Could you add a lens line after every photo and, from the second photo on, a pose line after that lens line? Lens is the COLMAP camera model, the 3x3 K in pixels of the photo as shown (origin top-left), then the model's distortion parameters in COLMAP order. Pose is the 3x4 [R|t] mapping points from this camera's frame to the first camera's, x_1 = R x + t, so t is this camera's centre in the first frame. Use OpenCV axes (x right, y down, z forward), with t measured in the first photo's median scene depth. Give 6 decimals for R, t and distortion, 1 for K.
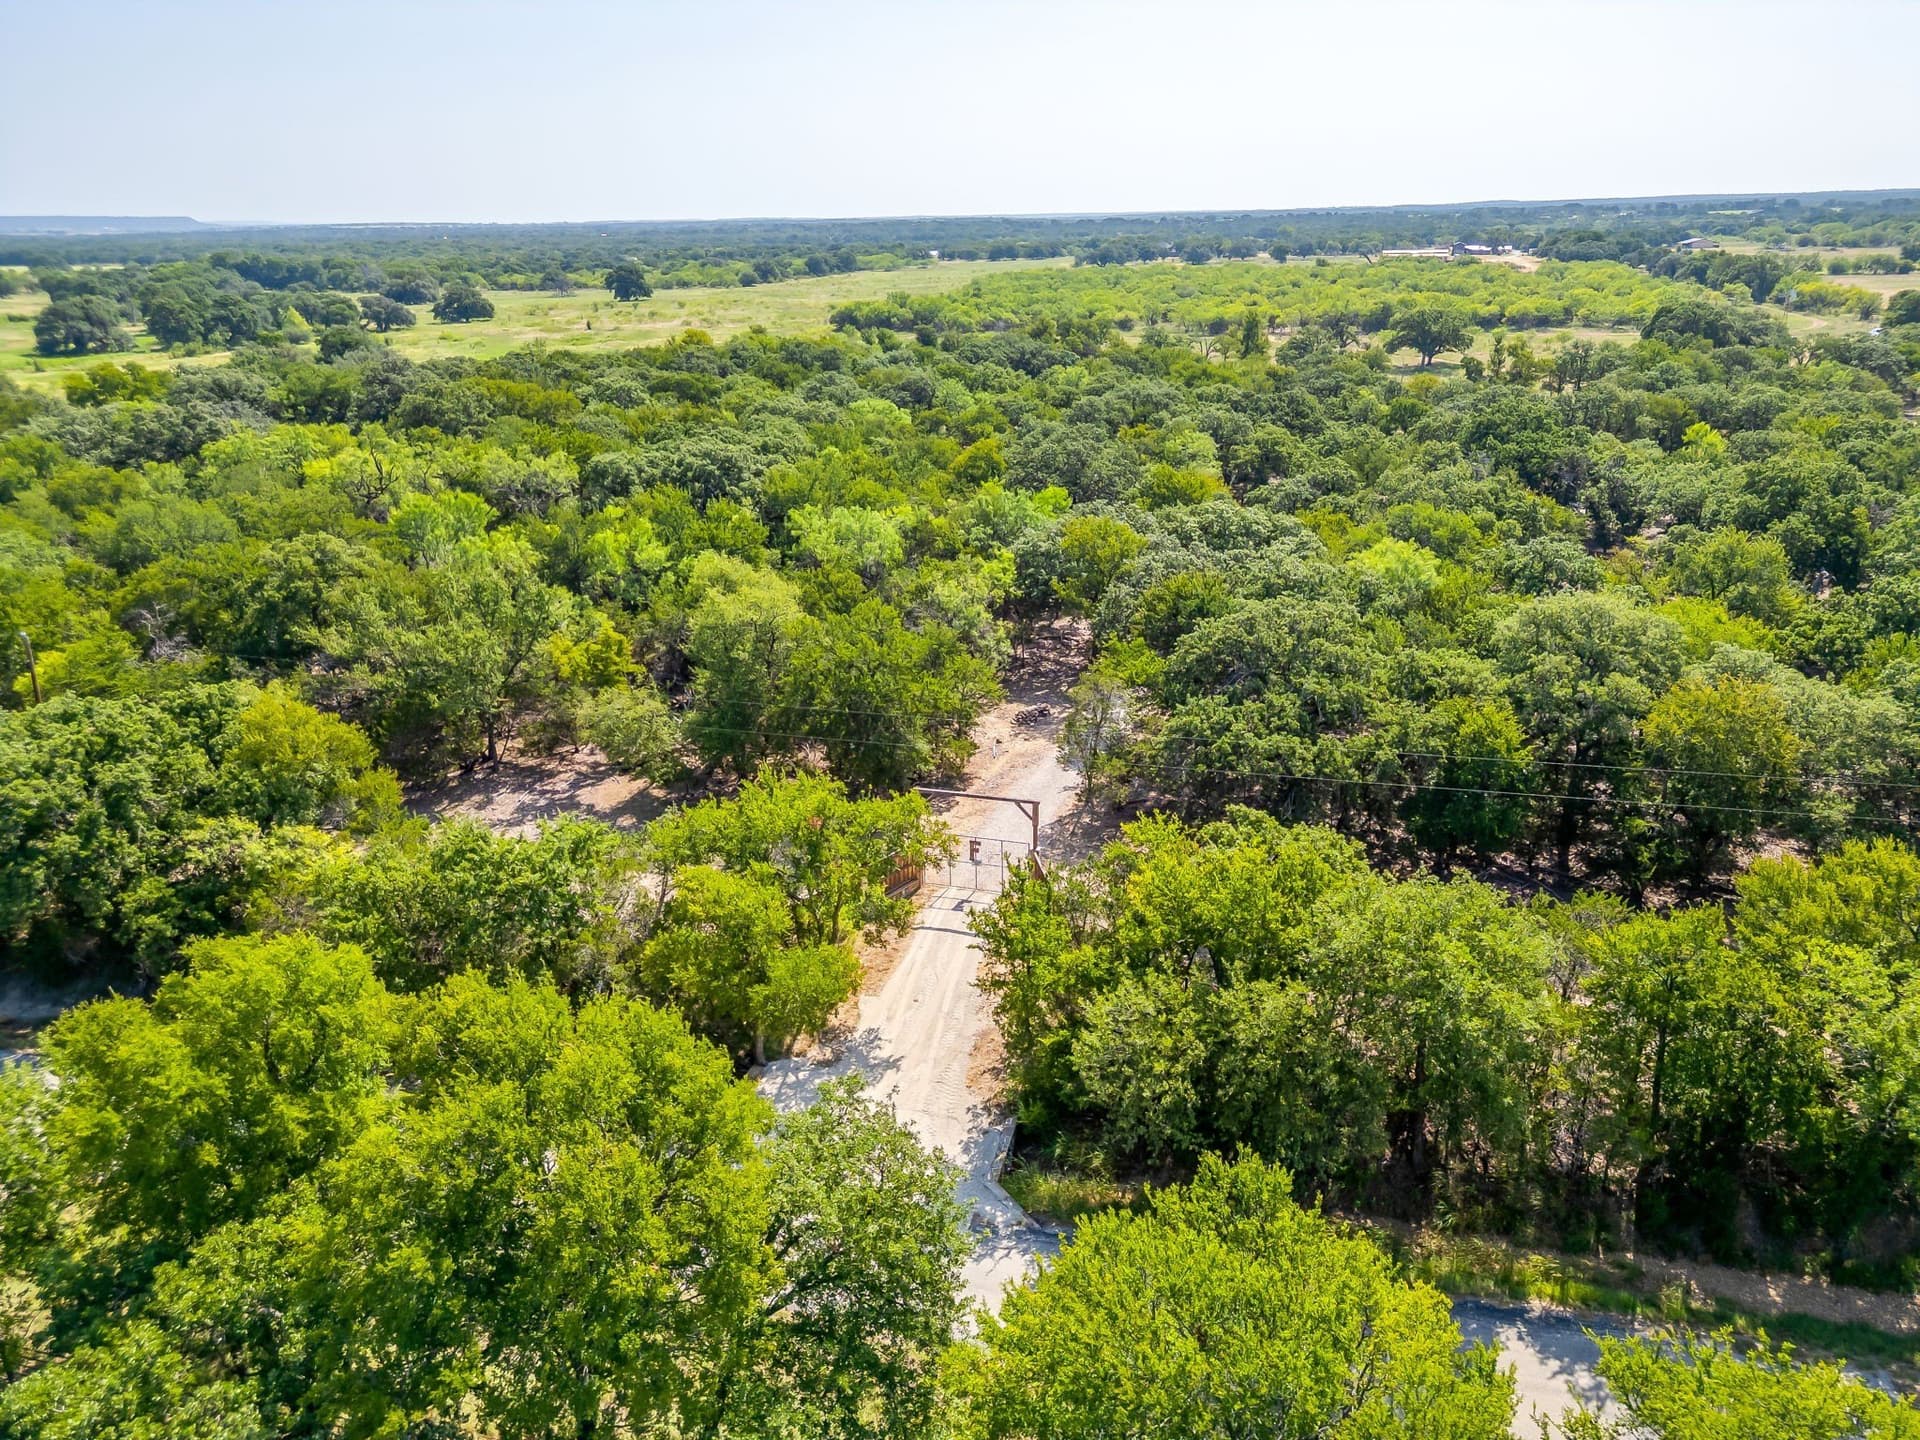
lens RADIAL K [[1352.9, 0, 960.0], [0, 1352.9, 720.0], [0, 0, 1]] dist [0.089267, -0.119036]
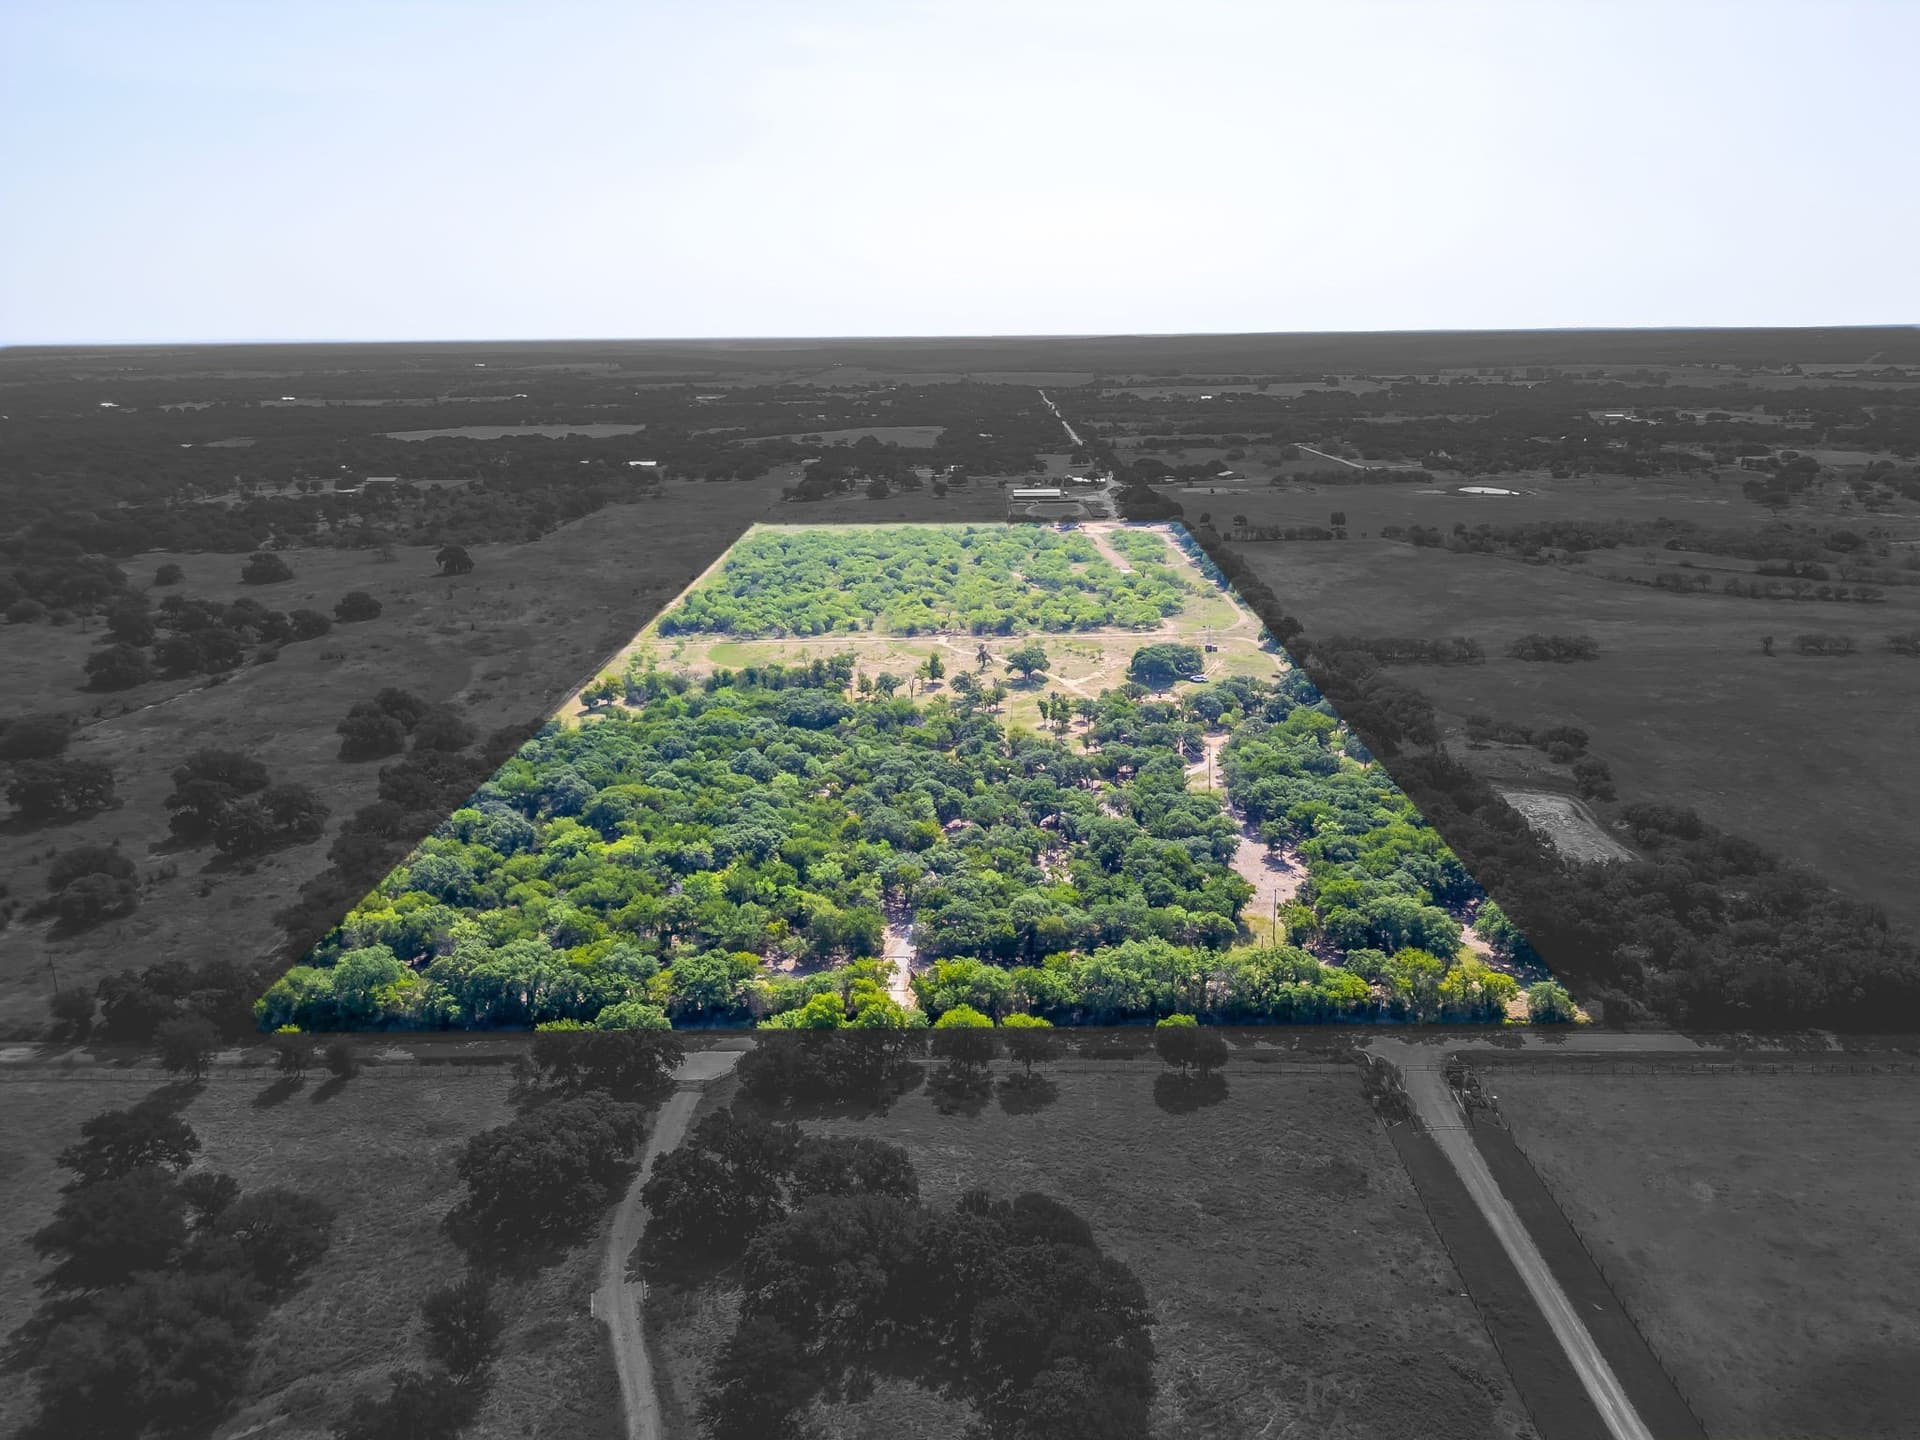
lens RADIAL K [[1352.9, 0, 960.0], [0, 1352.9, 720.0], [0, 0, 1]] dist [0.089267, -0.119036]
pose [[0.972457, -0.065684, 0.223638, -0.602922], [0.081888, 0.994587, -0.063961, -0.341895], [-0.218226, 0.080512, 0.972571, -2.809931]]
